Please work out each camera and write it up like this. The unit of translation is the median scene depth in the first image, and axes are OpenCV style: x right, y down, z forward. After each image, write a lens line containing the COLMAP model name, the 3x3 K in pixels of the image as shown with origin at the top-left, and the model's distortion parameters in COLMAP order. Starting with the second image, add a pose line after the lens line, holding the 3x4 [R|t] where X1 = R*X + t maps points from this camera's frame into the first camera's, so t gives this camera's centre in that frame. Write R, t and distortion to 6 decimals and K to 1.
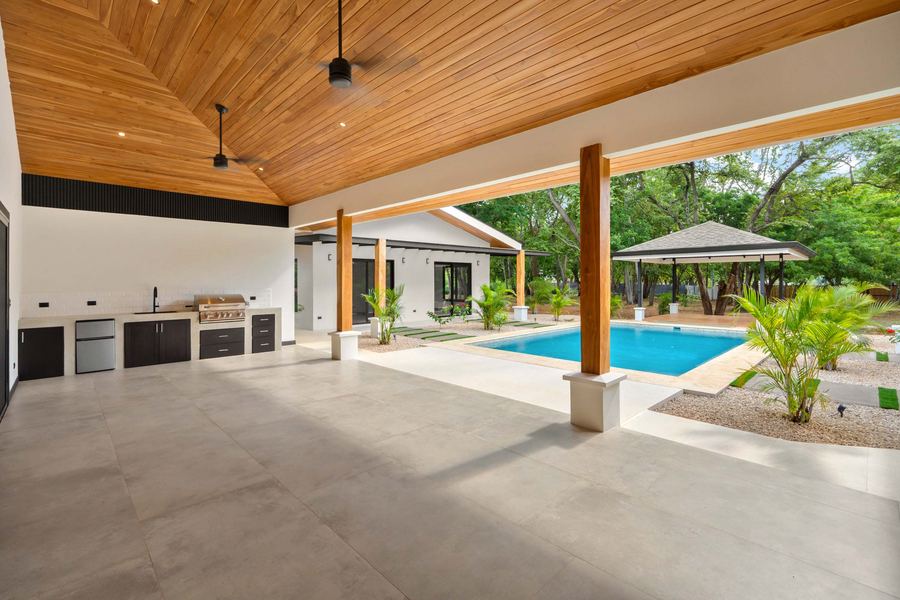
lens RADIAL K [[404.8, 0, 447.6], [0, 404.8, 281.7], [0, 0, 1]] dist [-0.010887, -0.000041]
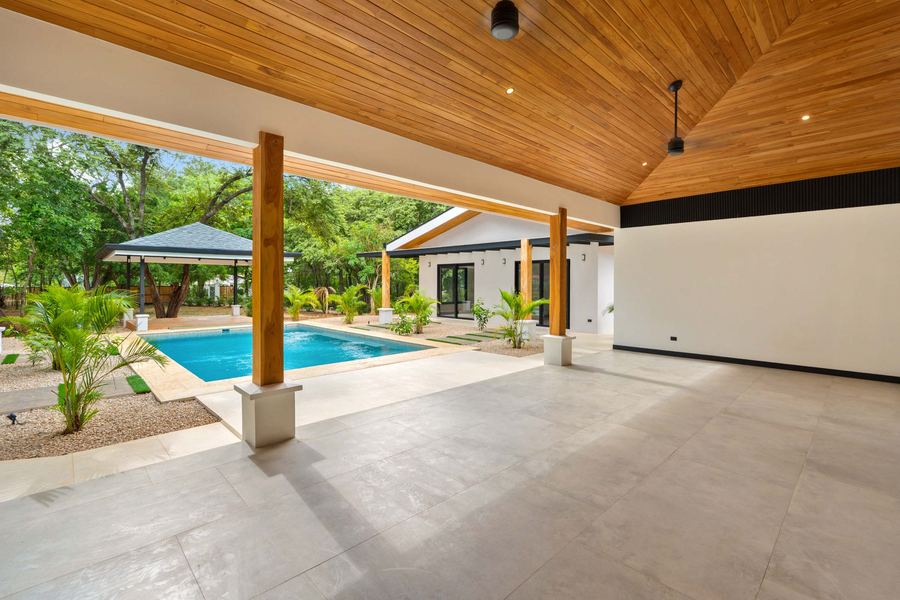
lens RADIAL K [[406.0, 0, 460.2], [0, 406.0, 283.0], [0, 0, 1]] dist [-0.000978, -0.000256]
pose [[-0.018855, 0.004349, 0.999813, -0.862132], [-0.004084, 0.999982, -0.004427, 0.003917], [-0.999814, -0.004166, -0.018837, 0.891071]]
